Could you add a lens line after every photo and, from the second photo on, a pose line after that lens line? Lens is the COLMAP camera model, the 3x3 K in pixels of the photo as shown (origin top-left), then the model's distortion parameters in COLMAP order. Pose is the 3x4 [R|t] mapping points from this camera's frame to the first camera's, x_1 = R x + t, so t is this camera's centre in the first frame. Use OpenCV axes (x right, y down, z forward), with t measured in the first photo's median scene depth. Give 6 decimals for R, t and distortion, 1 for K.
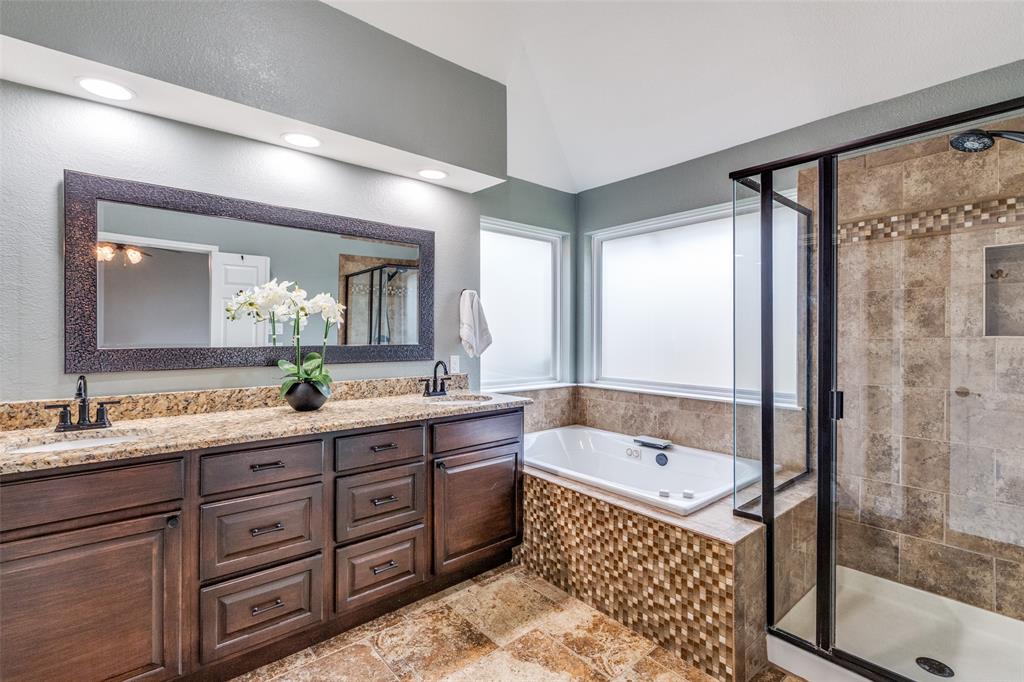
lens RADIAL K [[460.7, 0, 508.3], [0, 460.7, 342.0], [0, 0, 1]] dist [-0.000128, 0.000140]
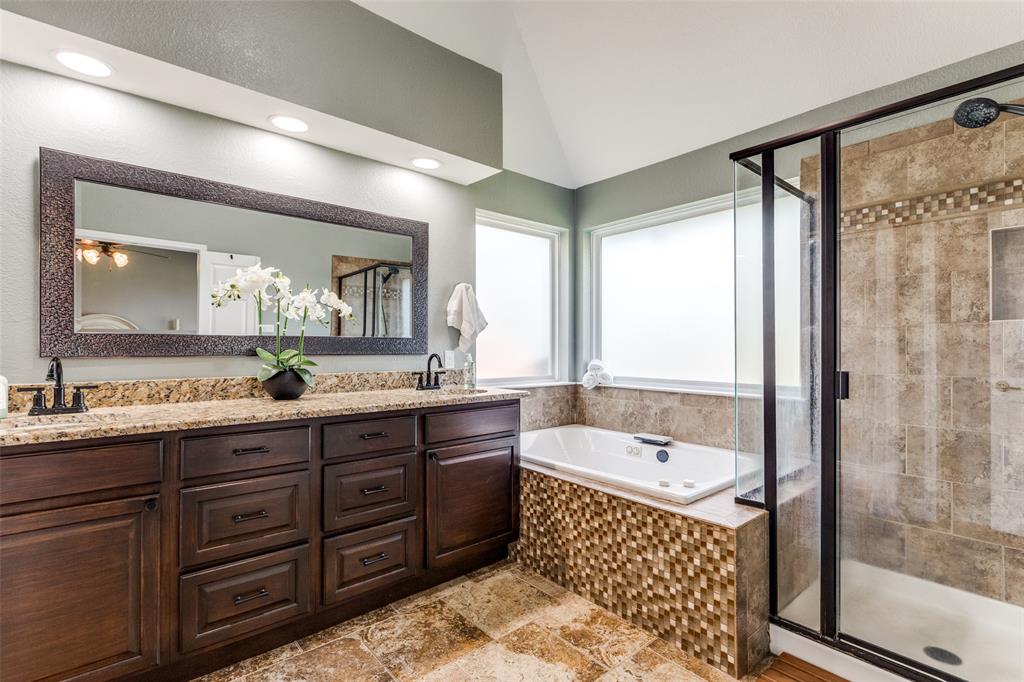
lens RADIAL K [[470.8, 0, 511.2], [0, 470.8, 352.0], [0, 0, 1]] dist [0.000409, 0.000035]
pose [[0.999972, -0.003035, 0.006822, 0.010984], [0.003058, 0.999989, -0.003423, 0.055606], [-0.006811, 0.003444, 0.999971, 0.010803]]
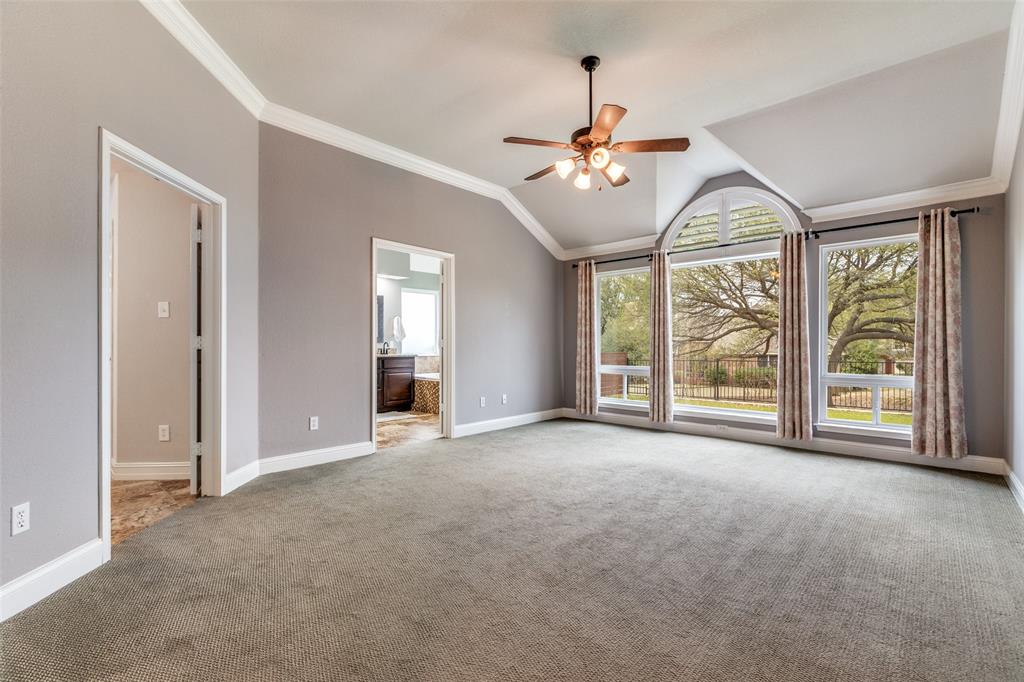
lens RADIAL K [[460.7, 0, 508.3], [0, 460.7, 342.0], [0, 0, 1]] dist [-0.000128, 0.000140]
pose [[0.993878, -0.006619, 0.110282, 0.383321], [0.007430, 0.999948, -0.006947, 0.086432], [-0.110230, 0.007724, 0.993876, -2.521913]]
